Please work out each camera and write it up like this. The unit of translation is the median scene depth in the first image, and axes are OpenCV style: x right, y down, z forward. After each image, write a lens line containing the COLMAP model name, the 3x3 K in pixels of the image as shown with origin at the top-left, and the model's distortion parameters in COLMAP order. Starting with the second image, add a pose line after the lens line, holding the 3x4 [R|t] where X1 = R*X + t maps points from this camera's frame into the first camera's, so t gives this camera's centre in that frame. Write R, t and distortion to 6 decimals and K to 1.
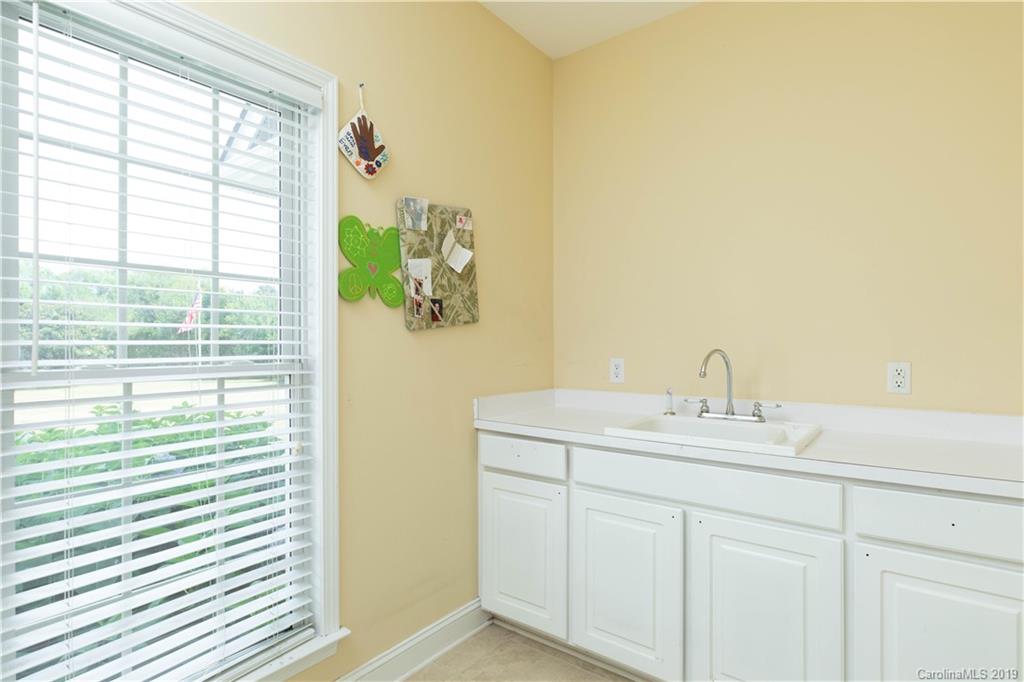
lens RADIAL K [[525.0, 0, 511.5], [0, 525.0, 349.2], [0, 0, 1]] dist [0.002175, 0.000388]
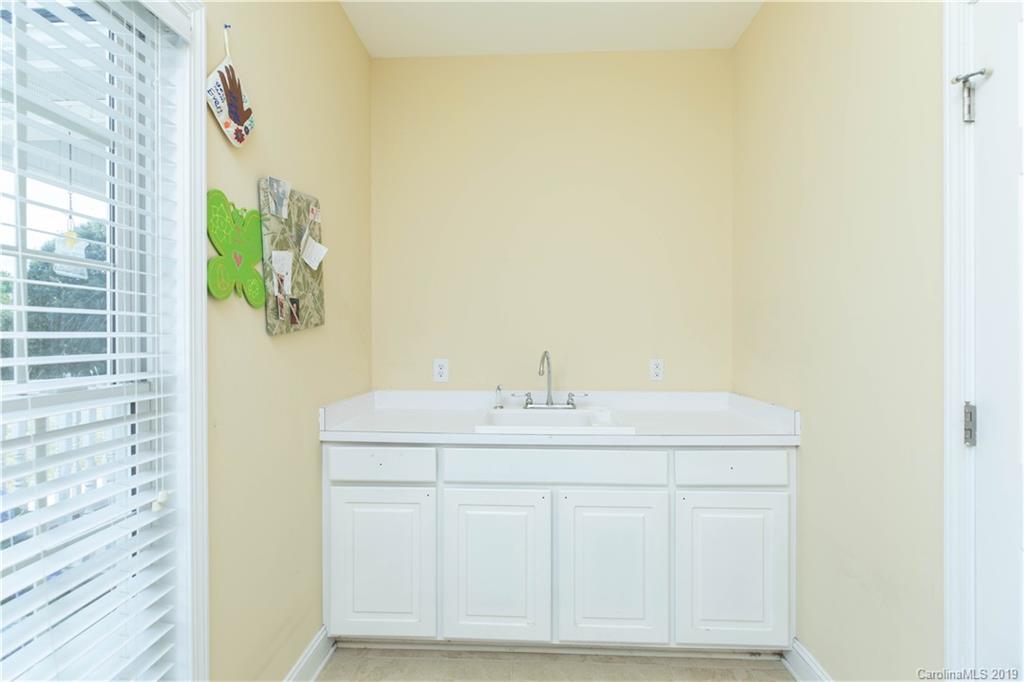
lens RADIAL K [[481.1, 0, 512.0], [0, 481.1, 341.0], [0, 0, 1]] dist [-0.000842, 0.000240]
pose [[0.819727, -0.003599, 0.572743, -0.317824], [0.003274, 0.999993, 0.001598, -0.026430], [-0.572745, 0.000565, 0.819733, 0.146968]]
